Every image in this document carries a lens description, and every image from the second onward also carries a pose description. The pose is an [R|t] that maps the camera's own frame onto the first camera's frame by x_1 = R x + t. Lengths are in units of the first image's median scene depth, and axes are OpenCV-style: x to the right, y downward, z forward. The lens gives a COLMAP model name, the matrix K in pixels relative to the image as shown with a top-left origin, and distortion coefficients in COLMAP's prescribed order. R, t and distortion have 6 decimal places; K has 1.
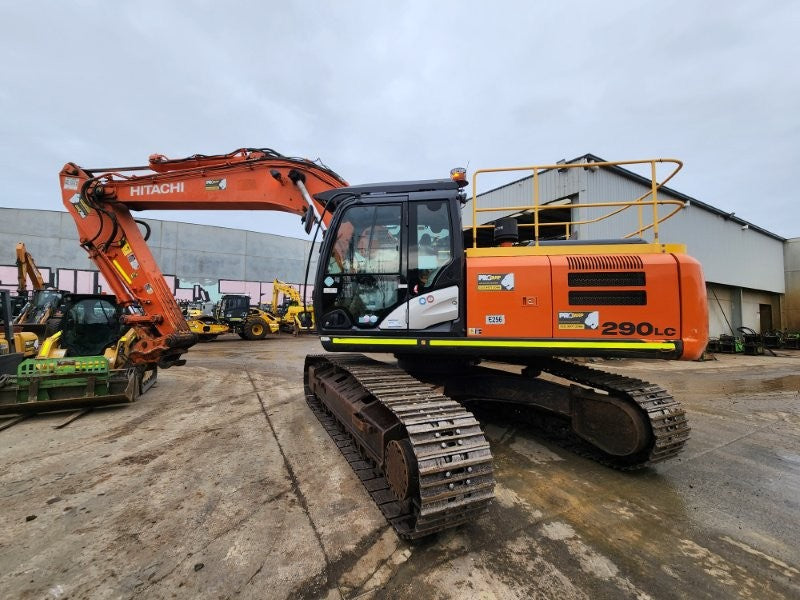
lens RADIAL K [[322.8, 0, 397.4], [0, 322.8, 301.1], [0, 0, 1]] dist [-0.001640, 0.000812]
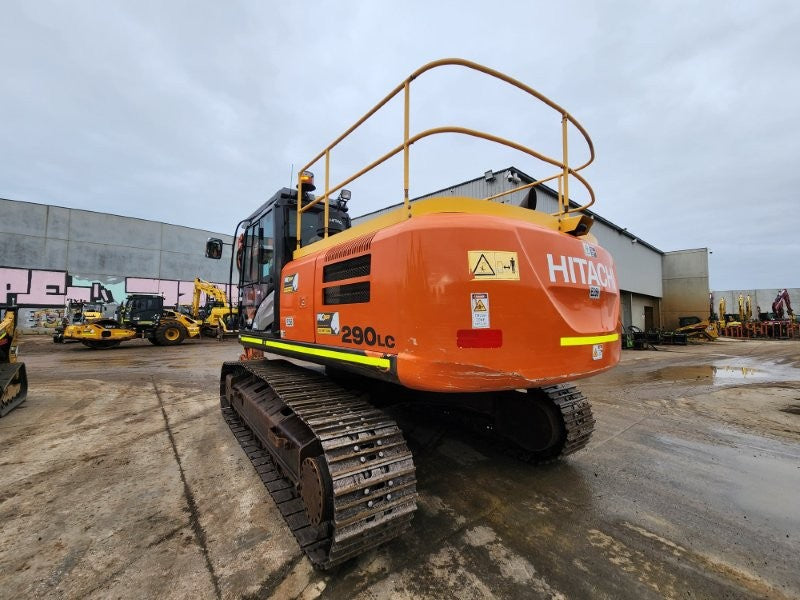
lens RADIAL K [[322.8, 0, 397.4], [0, 322.8, 299.6], [0, 0, 1]] dist [-0.001640, 0.000812]
pose [[0.981822, 0.006073, 0.189708, 0.039611], [-0.004169, 0.999937, -0.010436, 0.000586], [-0.189759, 0.009455, 0.981785, 0.049292]]
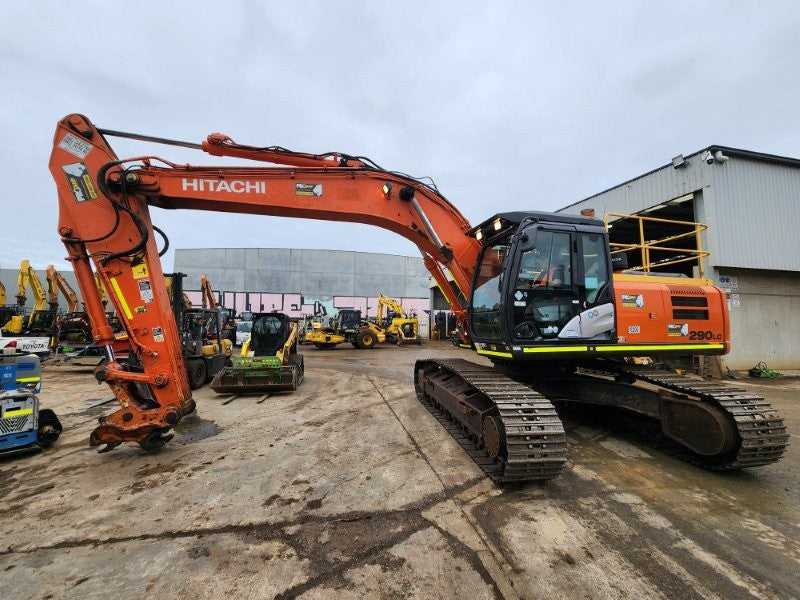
lens RADIAL K [[322.8, 0, 396.3], [0, 322.8, 301.9], [0, 0, 1]] dist [-0.001640, 0.000812]
pose [[0.953787, -0.027584, -0.299214, 0.027490], [0.017844, 0.999220, -0.035237, -0.016221], [0.299953, 0.028270, 0.953535, -0.338273]]
